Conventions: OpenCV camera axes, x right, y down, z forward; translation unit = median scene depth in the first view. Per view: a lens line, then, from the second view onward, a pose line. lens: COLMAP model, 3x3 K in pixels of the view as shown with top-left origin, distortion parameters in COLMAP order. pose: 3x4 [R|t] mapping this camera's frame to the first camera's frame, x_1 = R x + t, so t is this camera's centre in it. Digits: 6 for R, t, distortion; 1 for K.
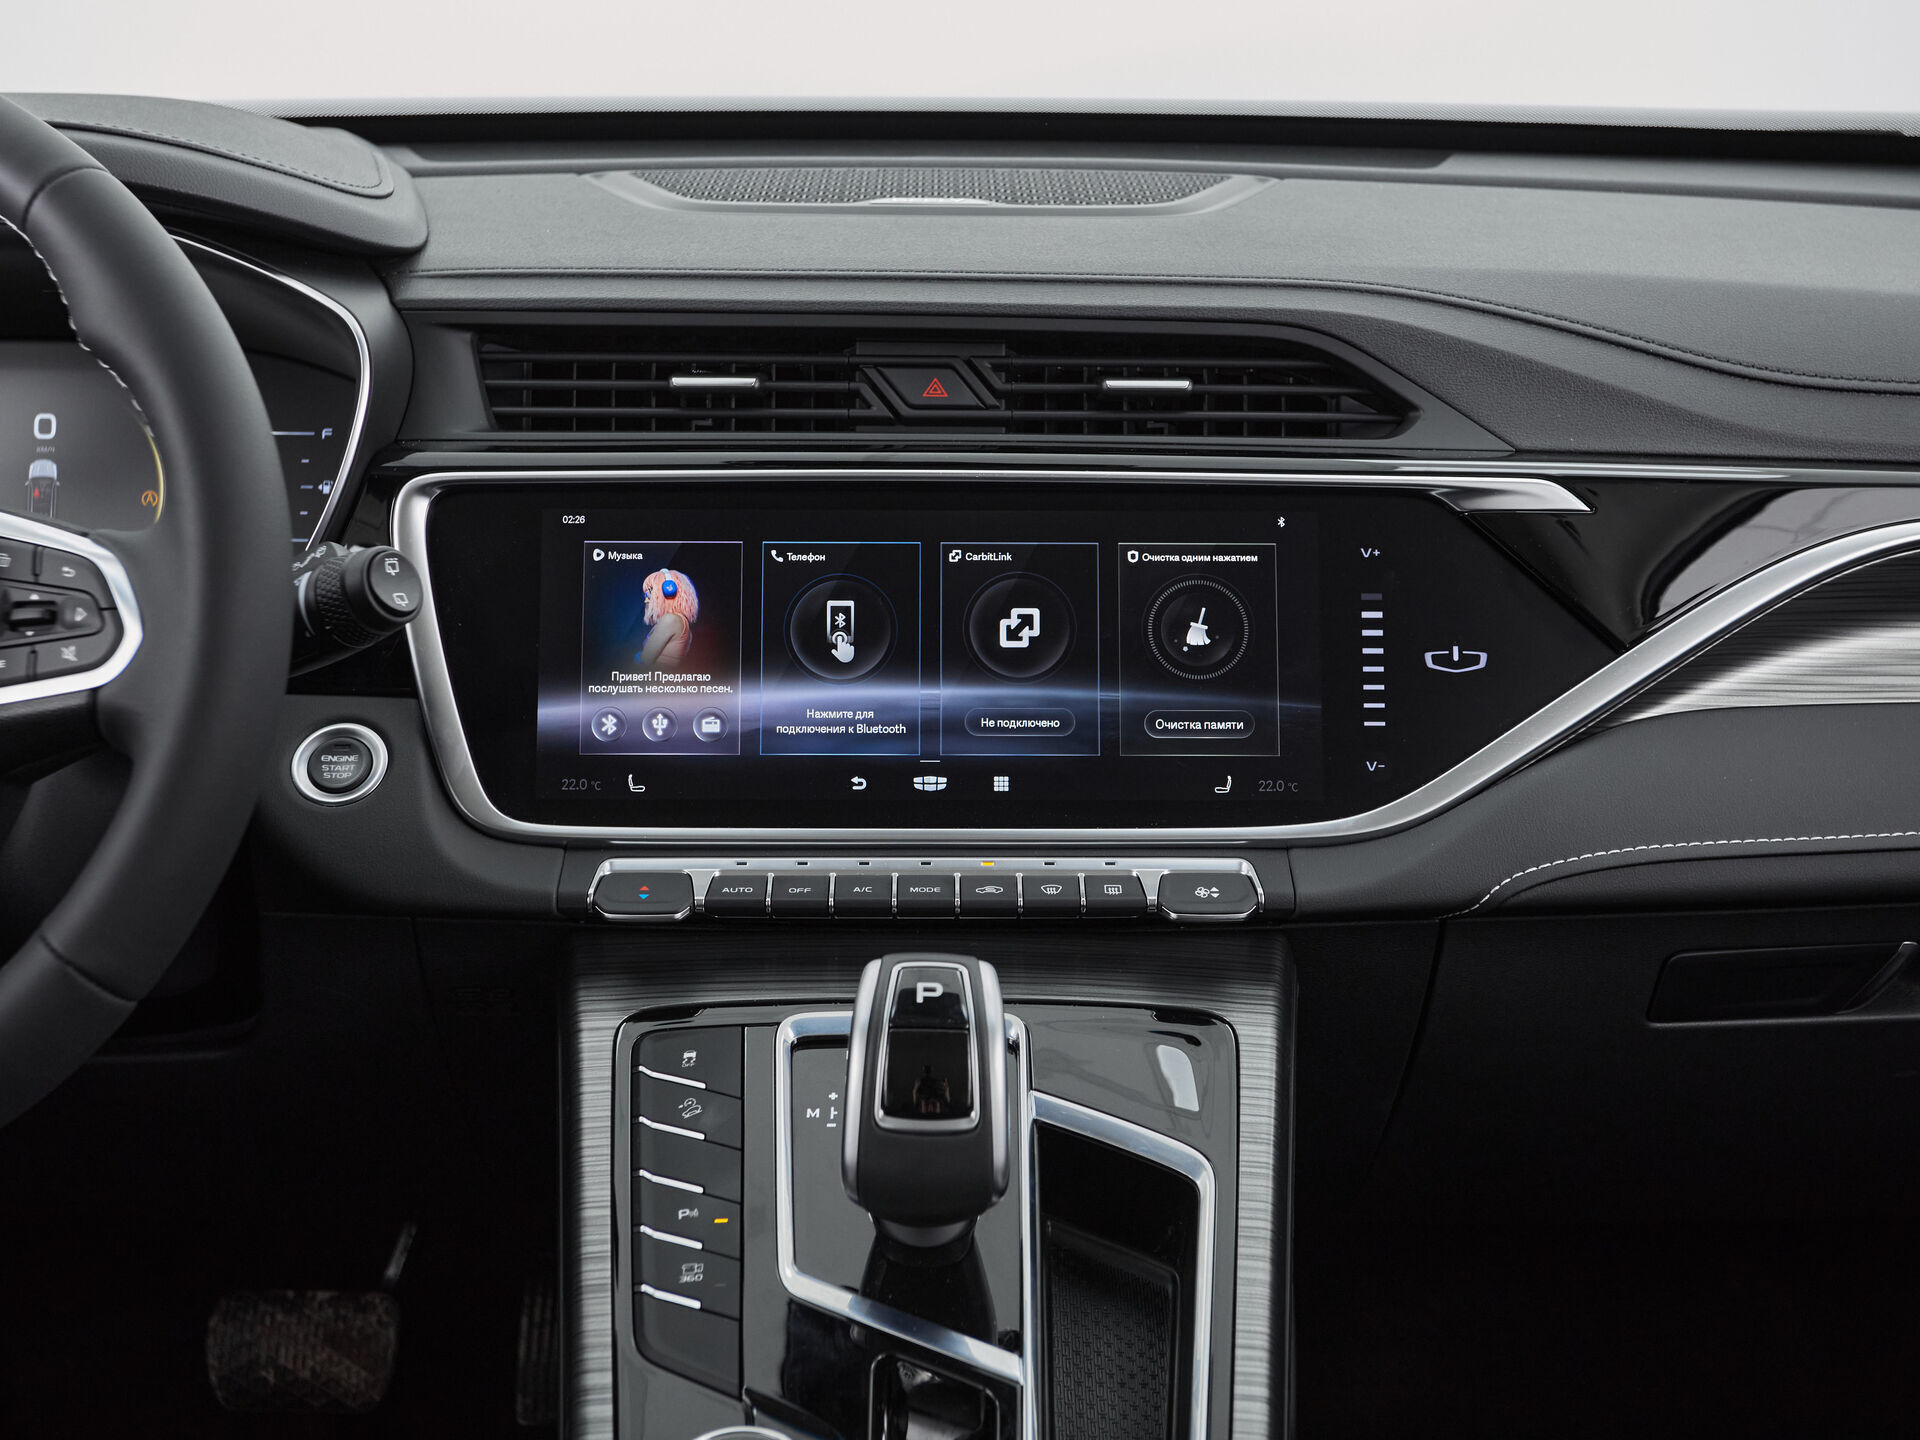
lens RADIAL K [[2376.7, 0, 952.6], [0, 2376.7, 719.4], [0, 0, 1]] dist [0.022452, 0.000000]
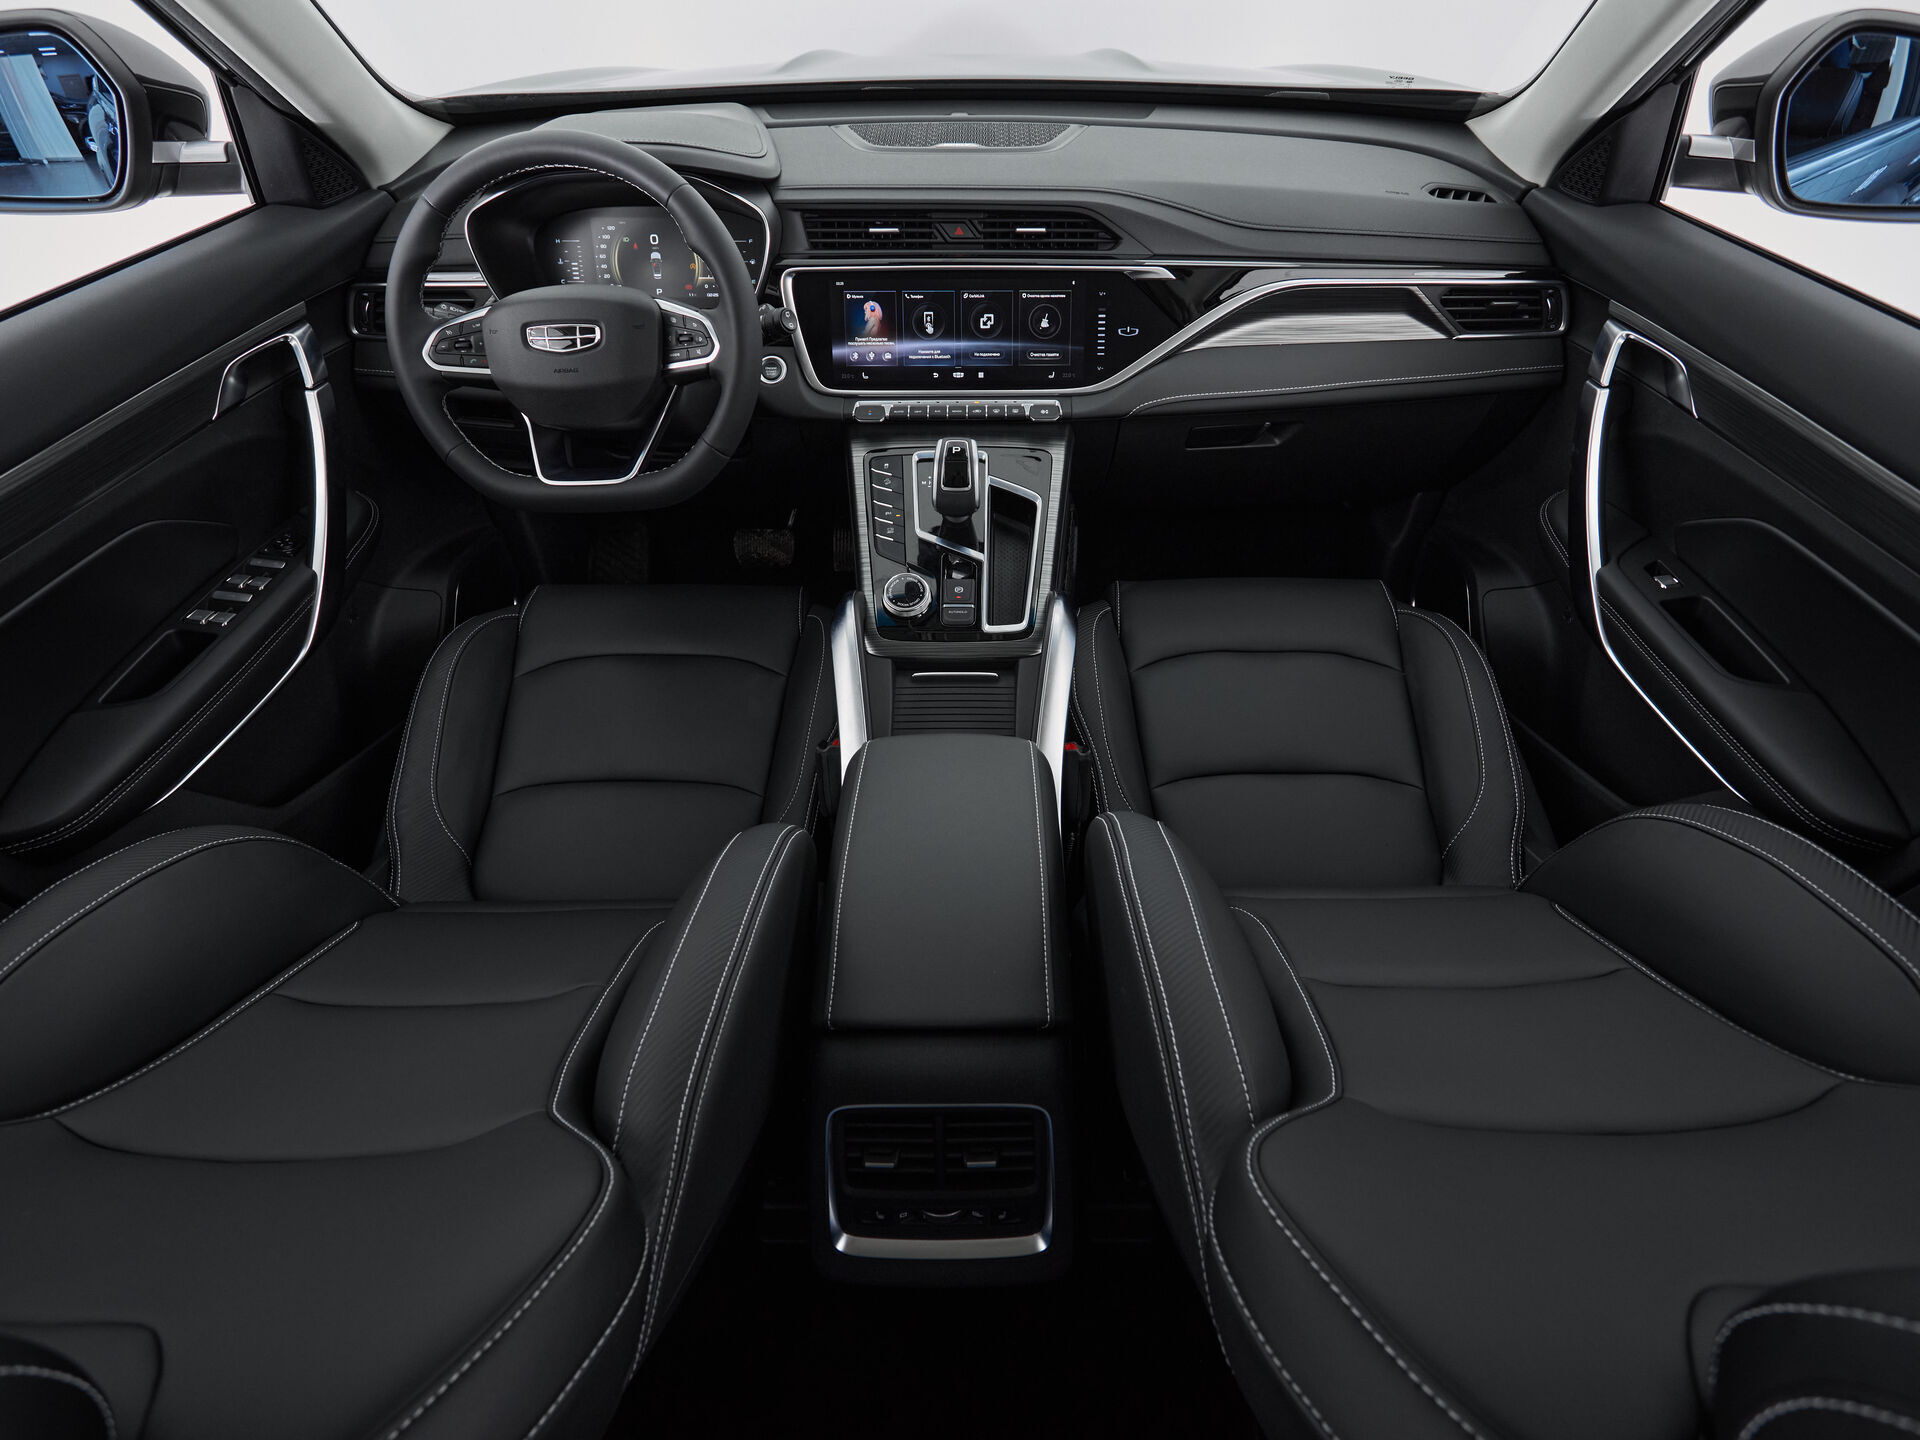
lens RADIAL K [[981.7, 0, 978.5], [0, 981.7, 705.3], [0, 0, 1]] dist [-0.002696, -0.002949]
pose [[0.999933, -0.001131, -0.011514, 0.031606], [0.005795, 0.910333, 0.413835, -0.112684], [0.010014, -0.413874, 0.910279, -0.364413]]
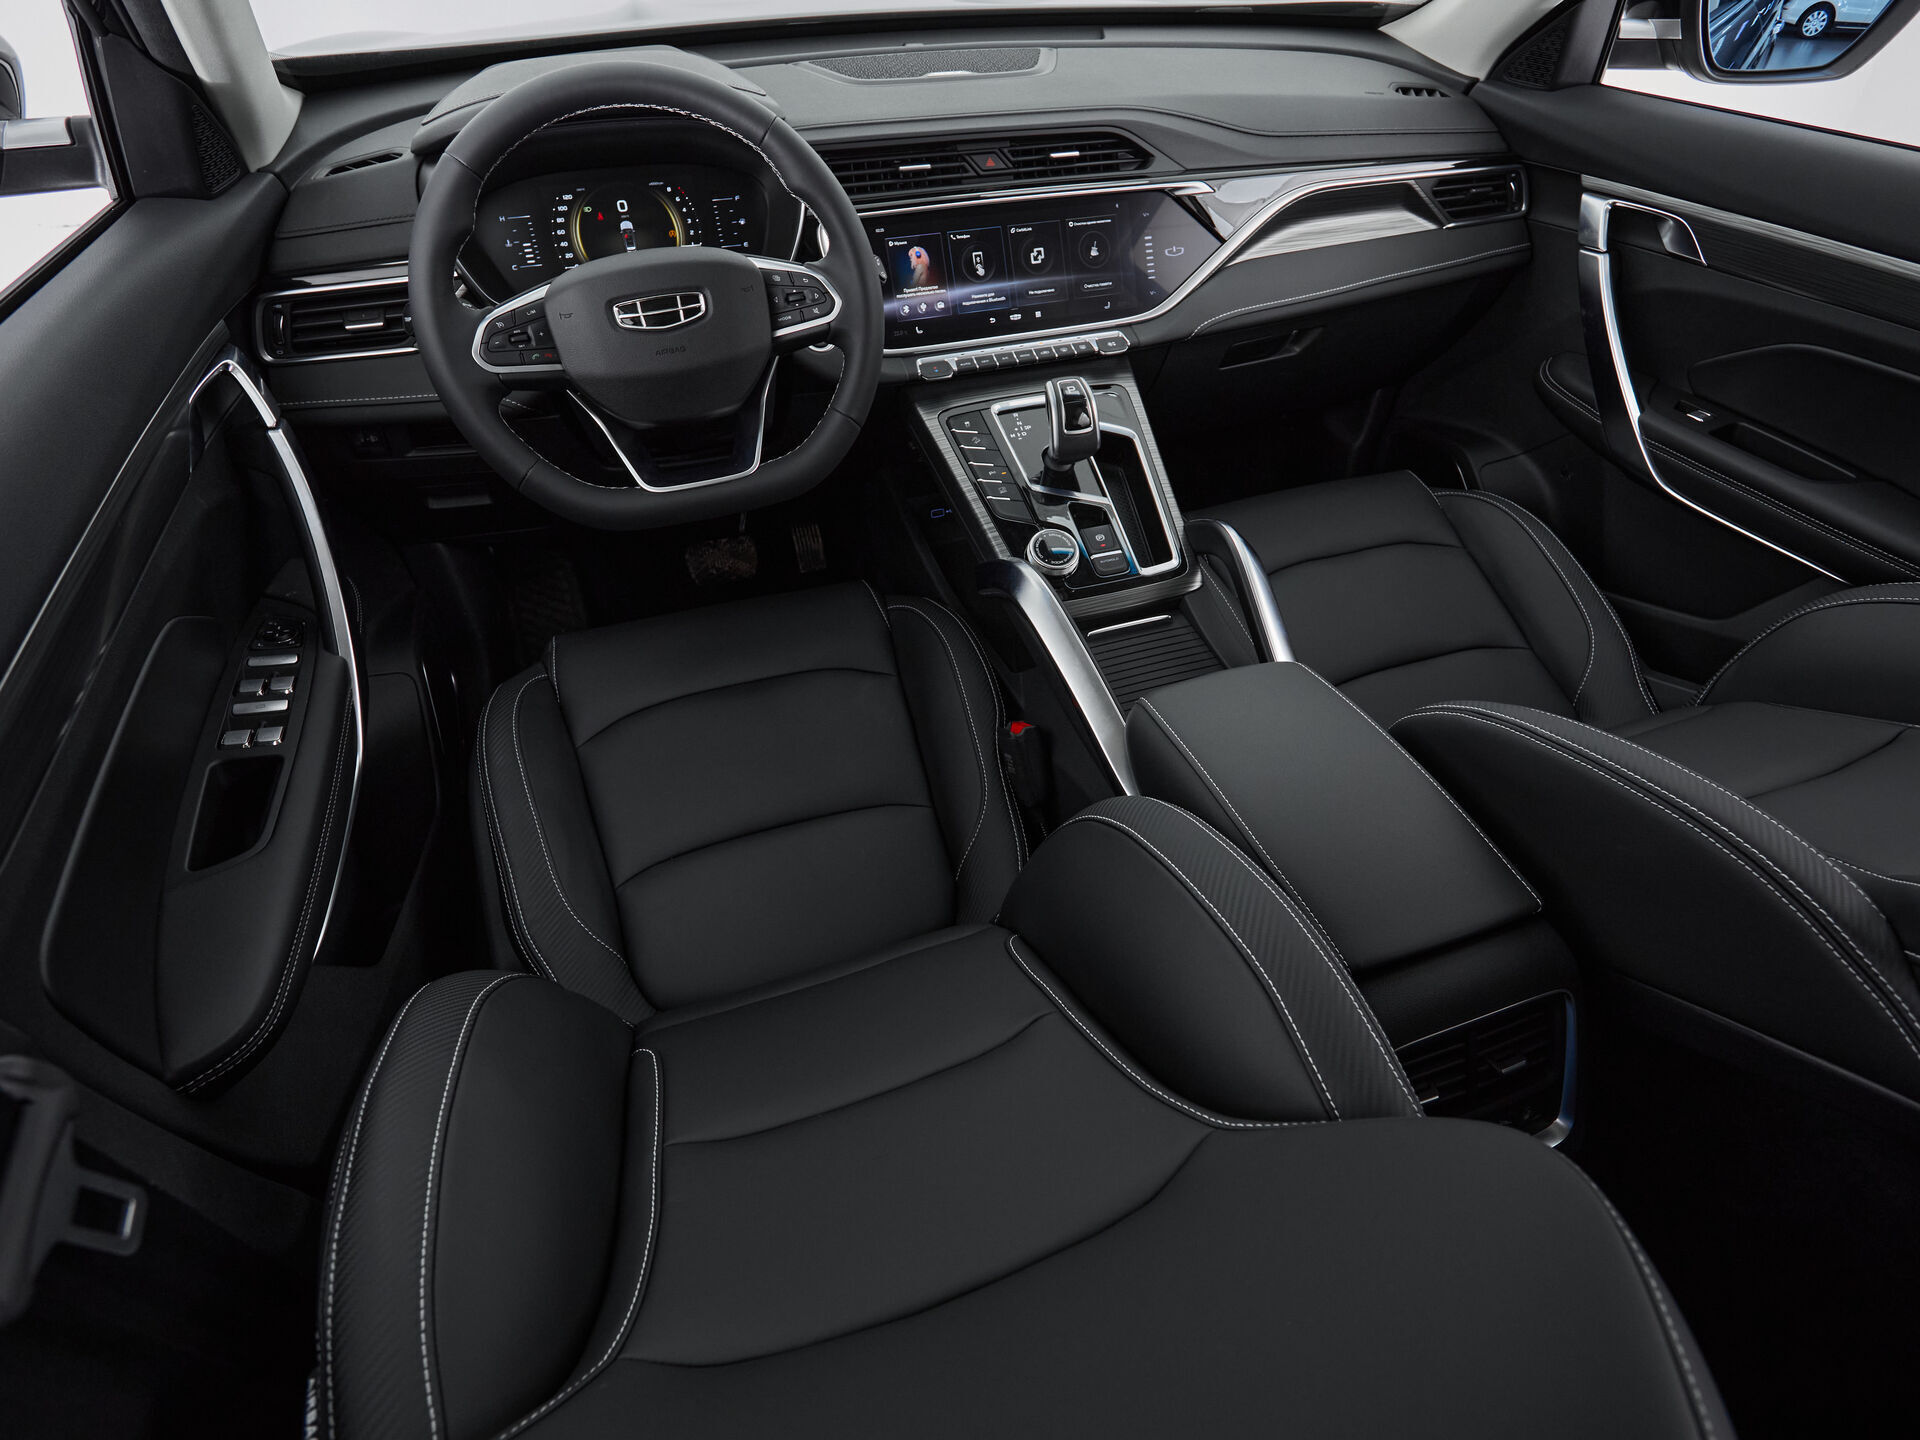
lens RADIAL K [[1034.9, 0, 980.6], [0, 1034.9, 704.4], [0, 0, 1]] dist [-0.006285, -0.000059]
pose [[0.944385, -0.217213, 0.246890, -0.466405], [0.096905, 0.901277, 0.422267, -0.084689], [-0.314238, -0.374858, 0.872202, -0.270009]]
